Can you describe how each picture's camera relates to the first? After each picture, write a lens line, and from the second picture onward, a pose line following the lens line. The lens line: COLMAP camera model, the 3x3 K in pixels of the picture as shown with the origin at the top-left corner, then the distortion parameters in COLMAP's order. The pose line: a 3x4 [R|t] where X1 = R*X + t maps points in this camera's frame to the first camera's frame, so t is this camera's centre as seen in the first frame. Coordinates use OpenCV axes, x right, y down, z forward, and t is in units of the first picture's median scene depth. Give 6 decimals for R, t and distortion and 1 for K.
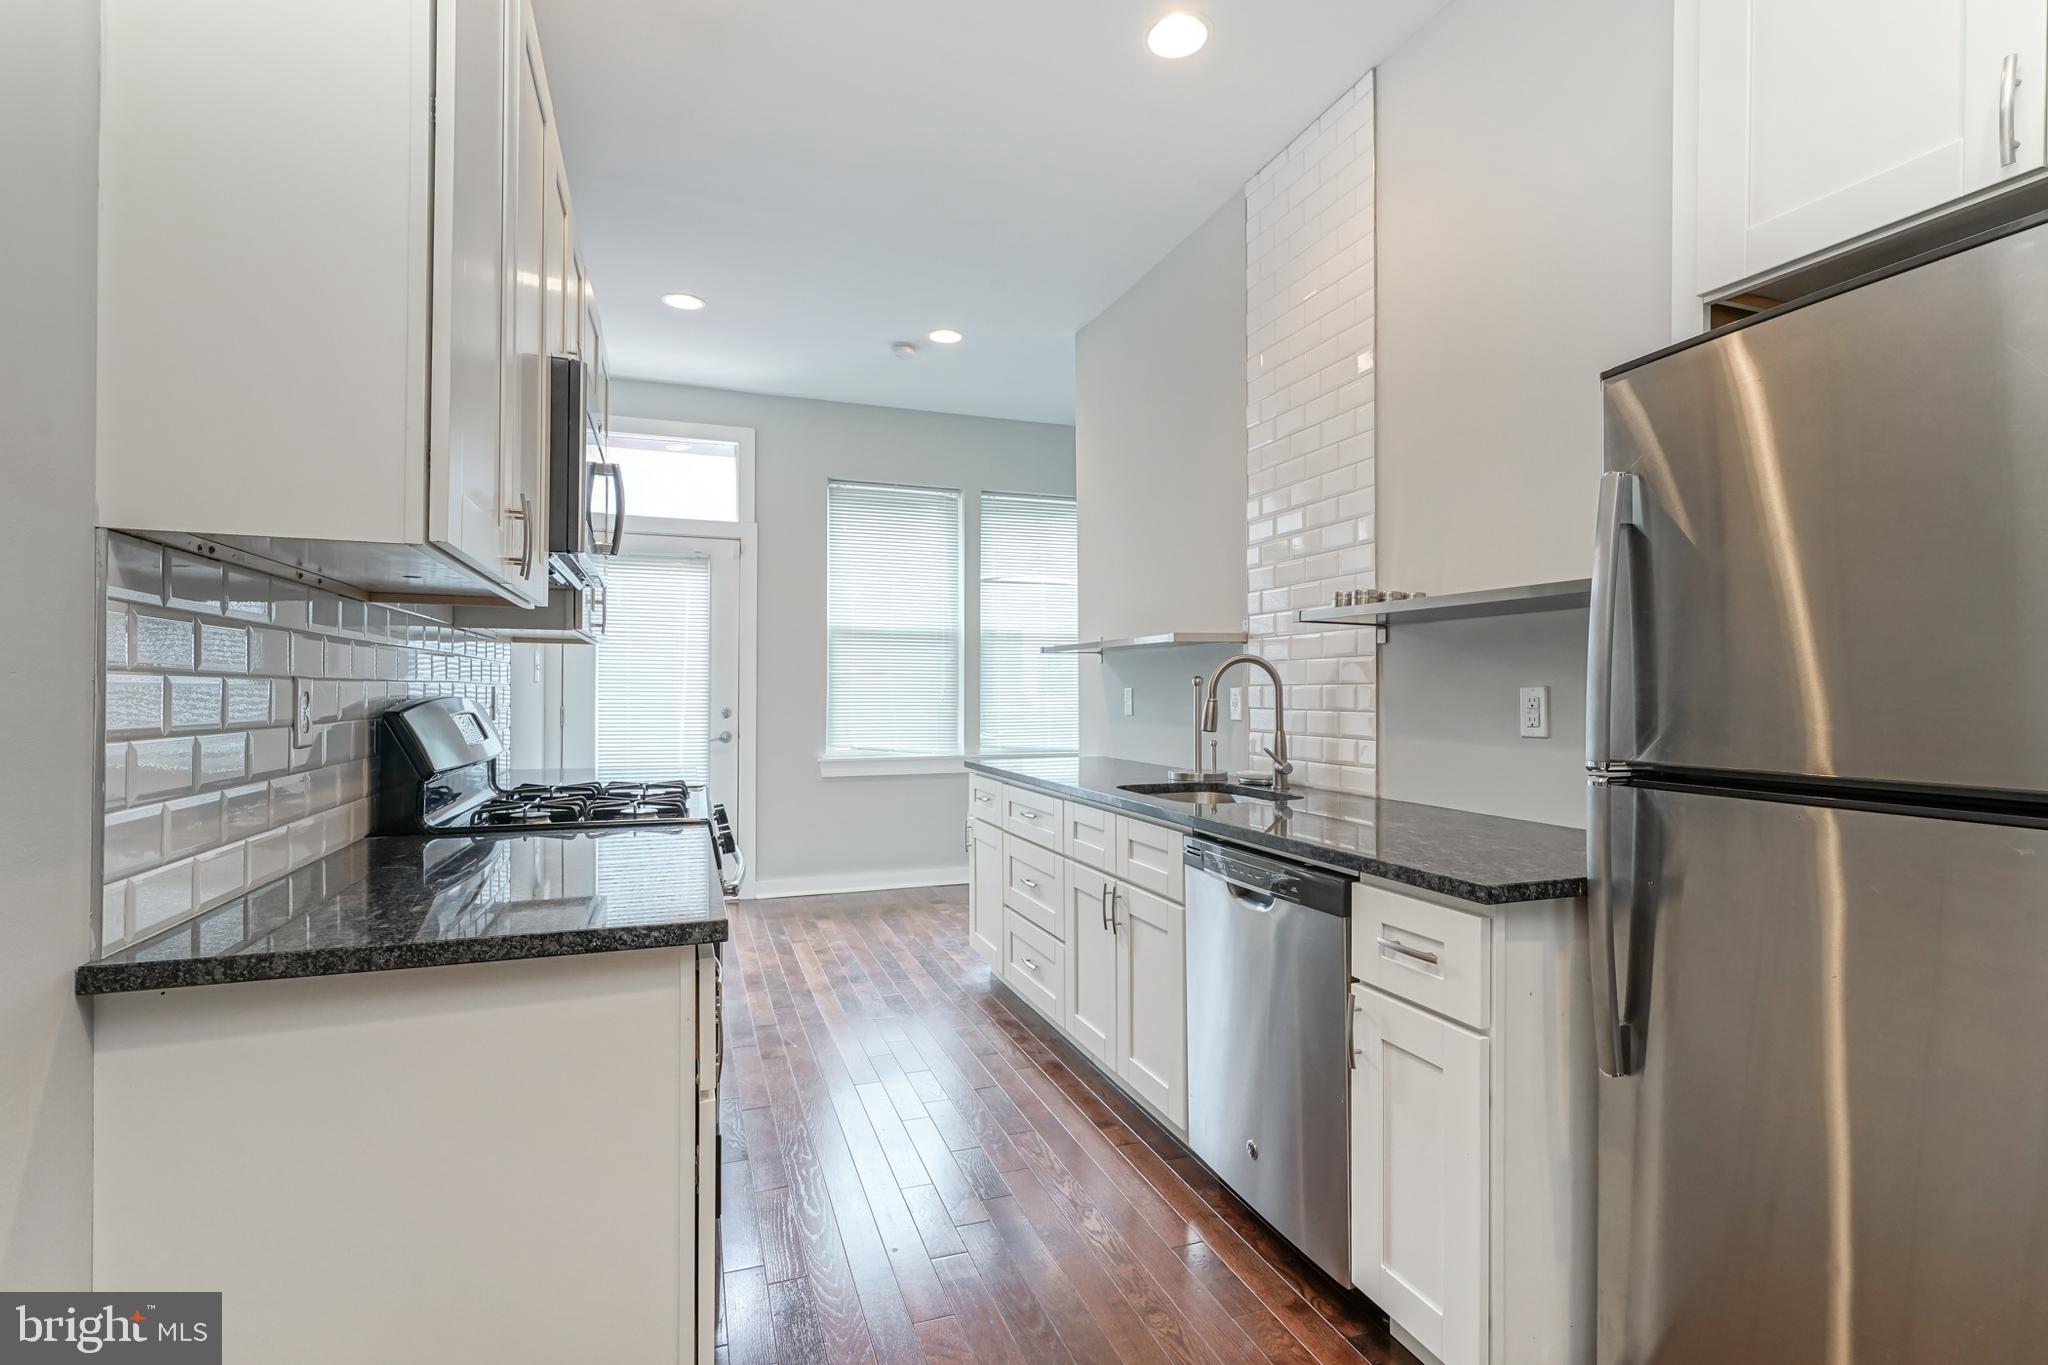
lens RADIAL K [[959.4, 0, 1033.3], [0, 959.4, 688.5], [0, 0, 1]] dist [-0.002598, 0.000402]
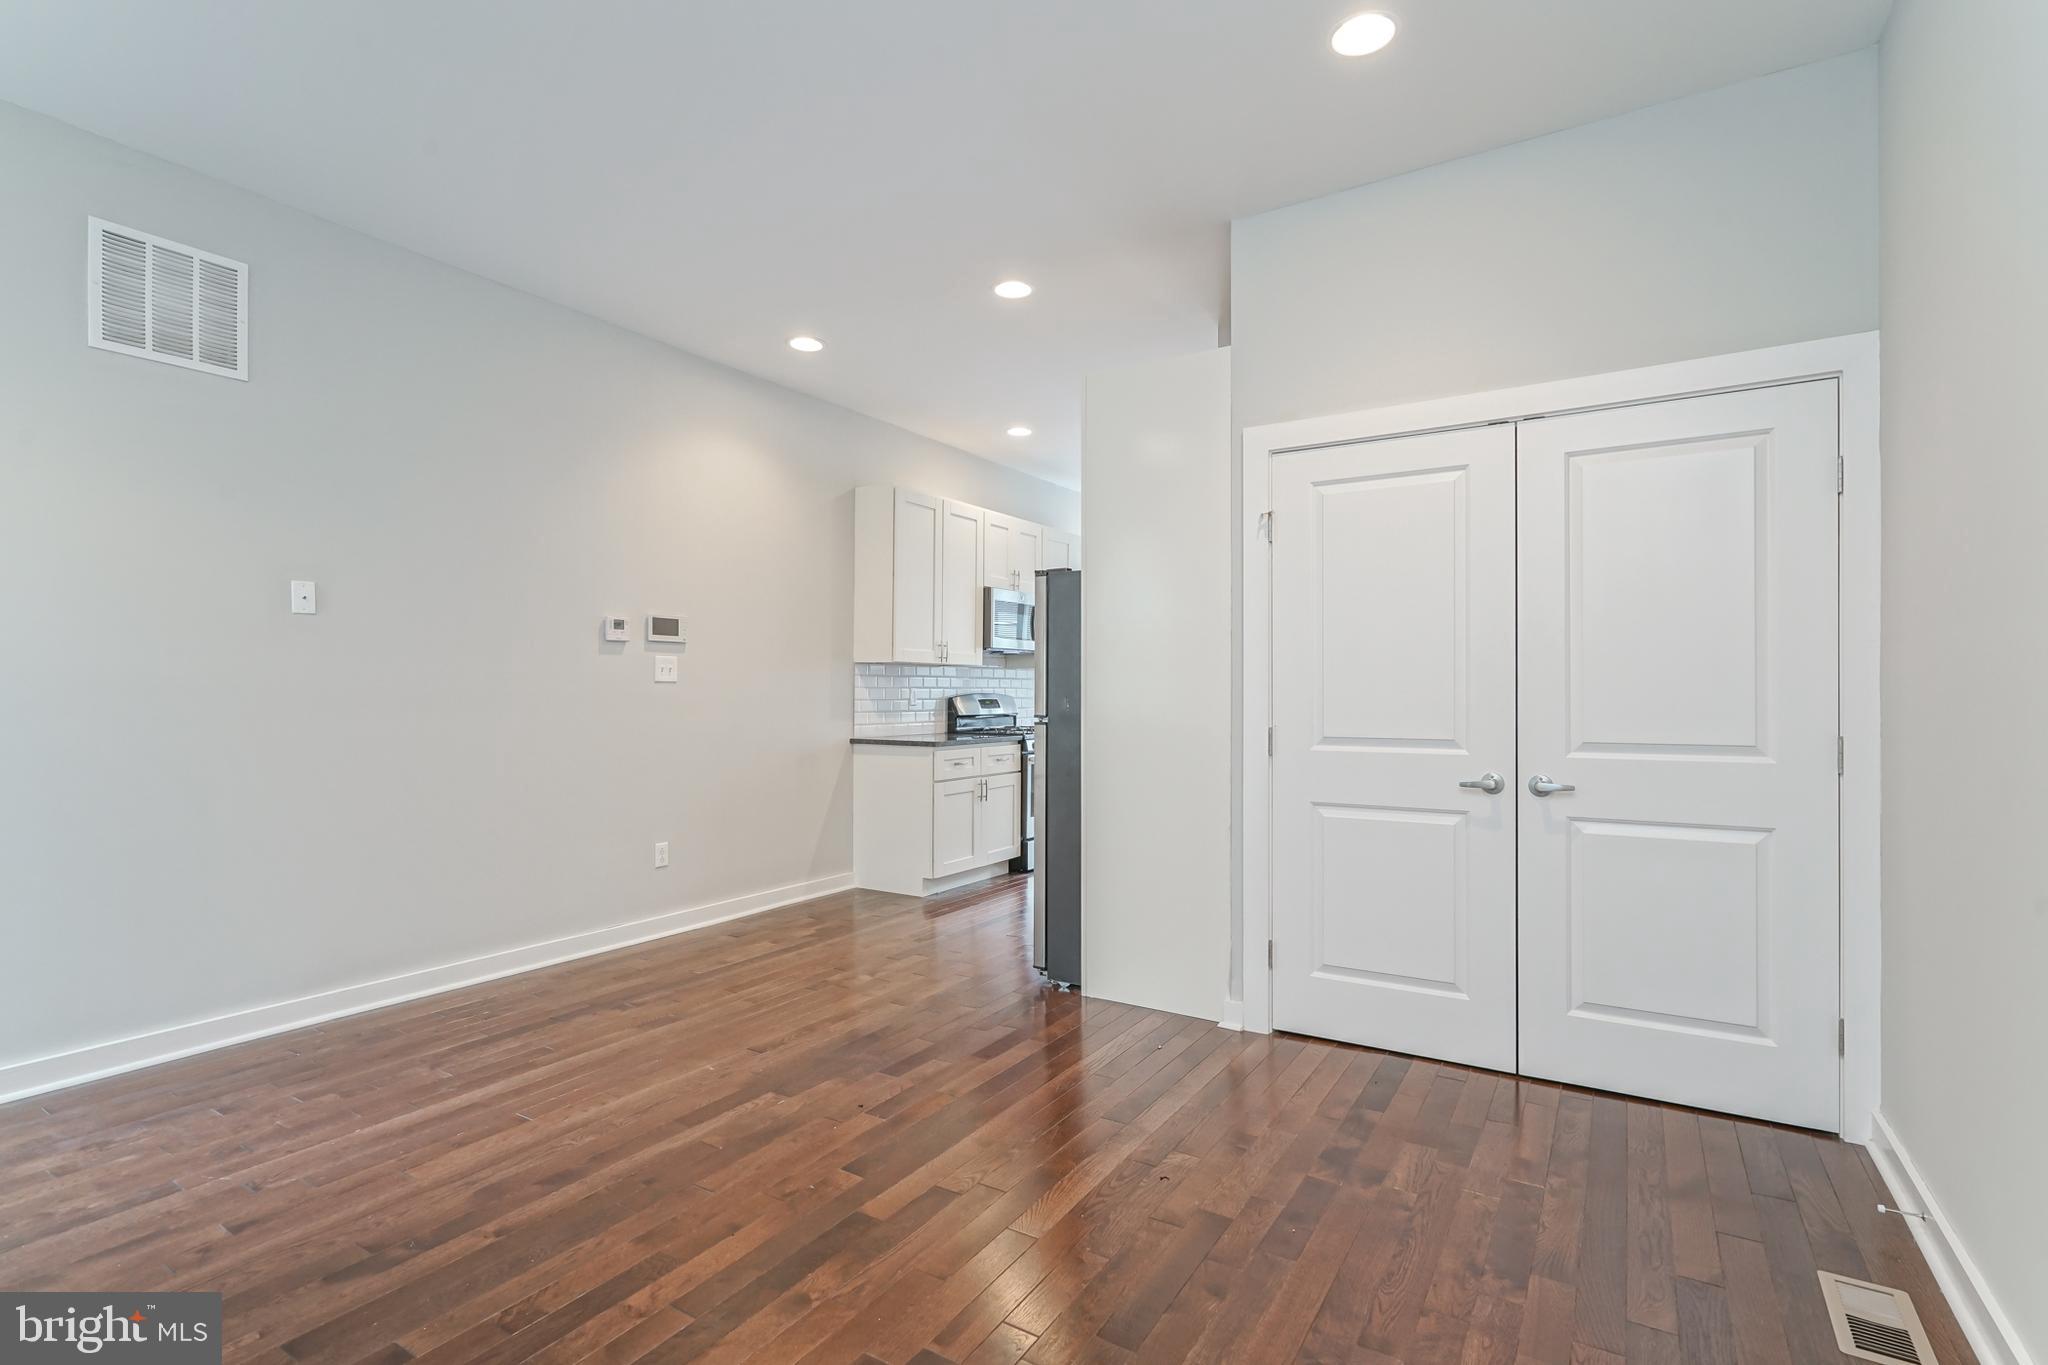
lens RADIAL K [[958.0, 0, 1015.2], [0, 958.0, 690.0], [0, 0, 1]] dist [-0.001180, -0.000343]
pose [[0.605283, -0.001191, -0.796009, 1.445823], [0.001585, 0.999999, -0.000291, -0.000199], [0.796009, -0.001085, 0.605284, -0.586810]]
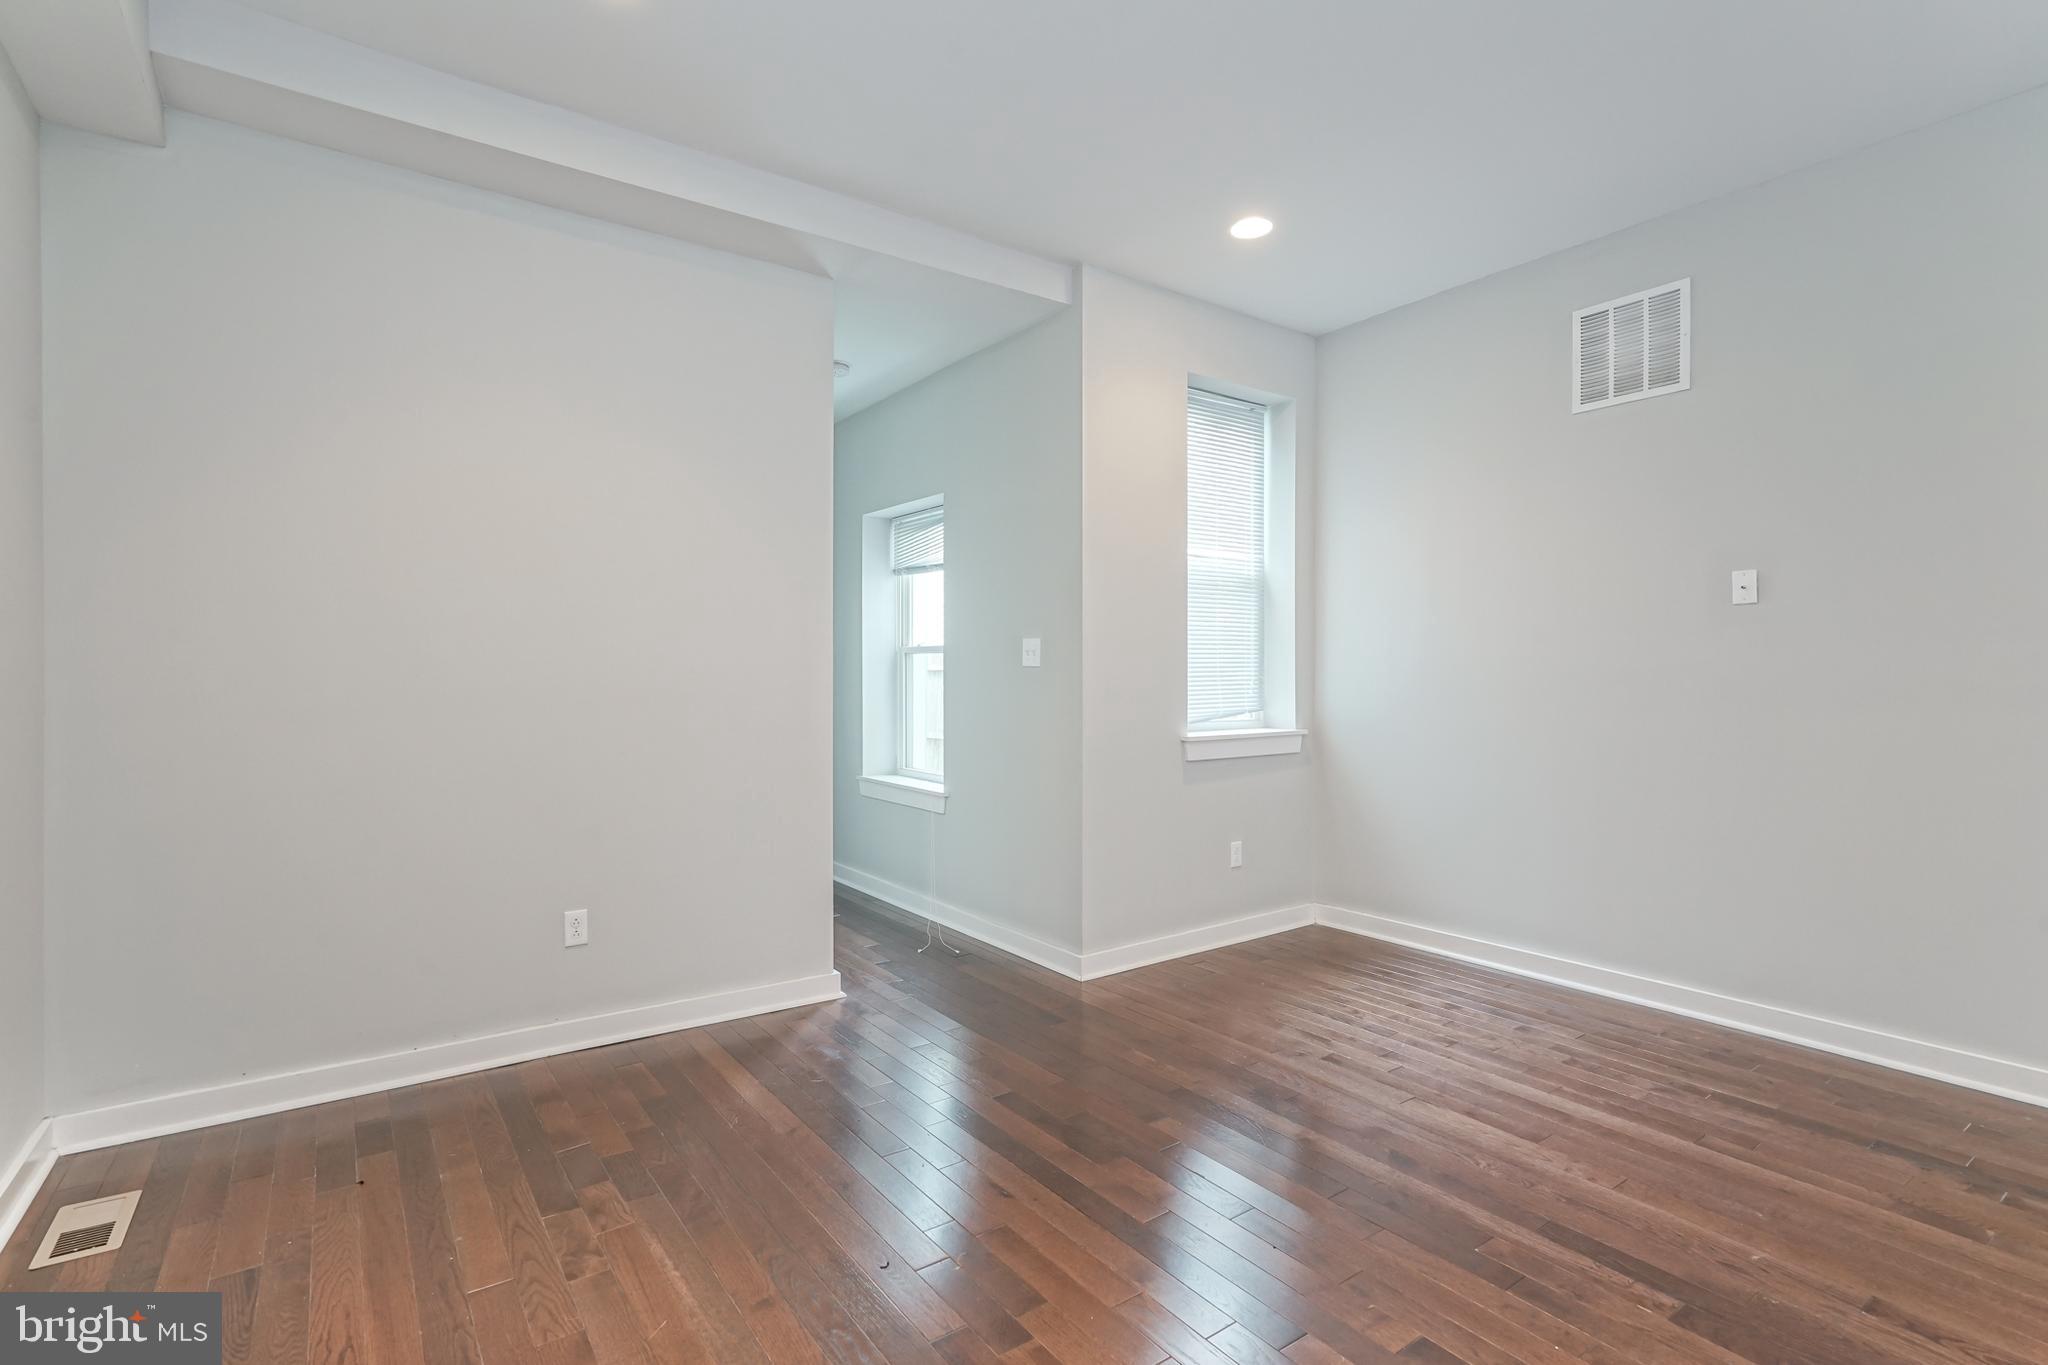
lens RADIAL K [[961.5, 0, 1036.7], [0, 961.5, 680.9], [0, 0, 1]] dist [-0.002812, 0.000115]
pose [[-0.964101, -0.003126, -0.265518, 1.094778], [-0.002066, 0.999989, -0.004269, 0.002870], [0.265528, -0.003568, -0.964096, 0.305380]]
